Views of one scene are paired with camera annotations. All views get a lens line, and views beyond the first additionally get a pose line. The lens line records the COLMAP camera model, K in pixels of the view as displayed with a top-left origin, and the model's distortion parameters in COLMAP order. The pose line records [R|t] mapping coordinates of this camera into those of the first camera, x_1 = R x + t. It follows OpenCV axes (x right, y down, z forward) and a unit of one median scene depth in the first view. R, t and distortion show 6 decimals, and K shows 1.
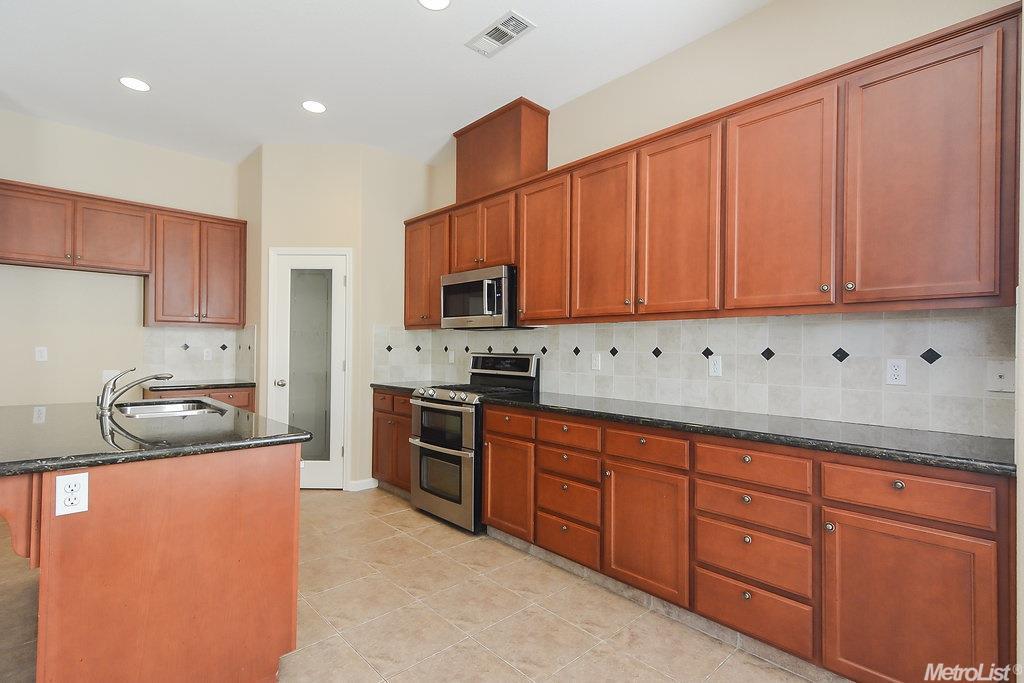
lens RADIAL K [[486.9, 0, 509.3], [0, 486.9, 344.6], [0, 0, 1]] dist [0.021736, -0.004073]
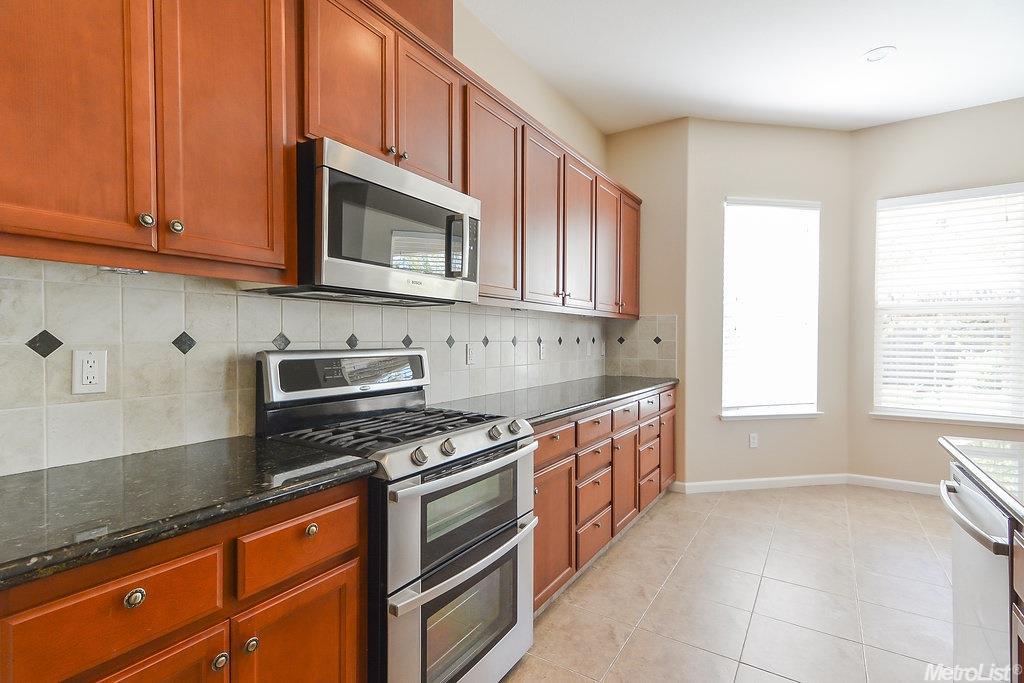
lens RADIAL K [[486.9, 0, 509.7], [0, 486.9, 346.3], [0, 0, 1]] dist [0.021736, -0.004073]
pose [[-0.248439, -0.024907, 0.968327, -0.544278], [-0.008897, 0.999686, 0.023431, 0.002237], [-0.968607, -0.002794, -0.248583, 1.002350]]
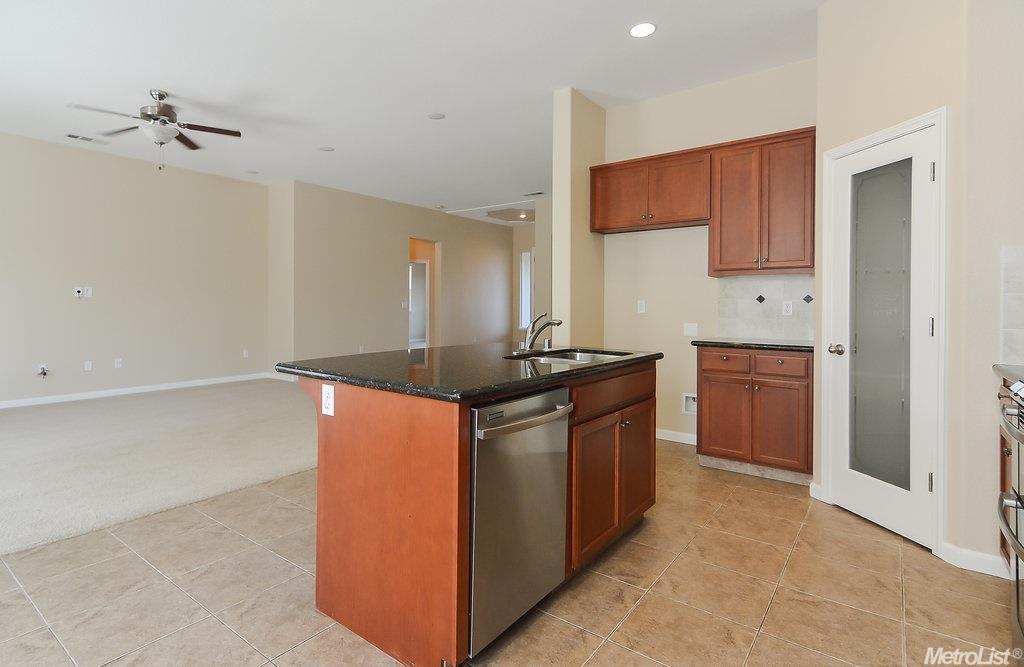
lens RADIAL K [[516.5, 0, 465.9], [0, 516.5, 306.4], [0, 0, 1]] dist [0.013433, -0.002955]
pose [[0.130393, -0.005799, -0.991445, 0.197053], [0.003192, 0.999980, -0.005429, 0.025249], [0.991457, -0.002457, 0.130409, 0.457466]]
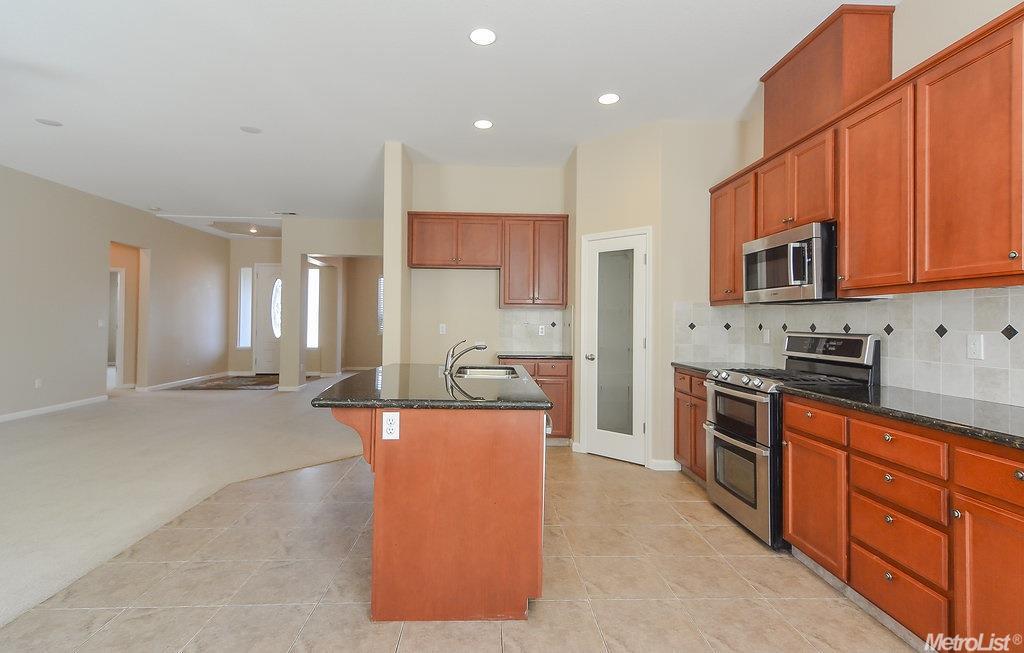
lens RADIAL K [[486.3, 0, 503.3], [0, 486.3, 315.0], [0, 0, 1]] dist [0.014302, -0.004680]
pose [[0.754253, -0.011161, -0.656489, 0.115771], [0.001232, 0.999878, -0.015583, 0.000790], [0.656582, 0.010945, 0.754175, 0.054607]]
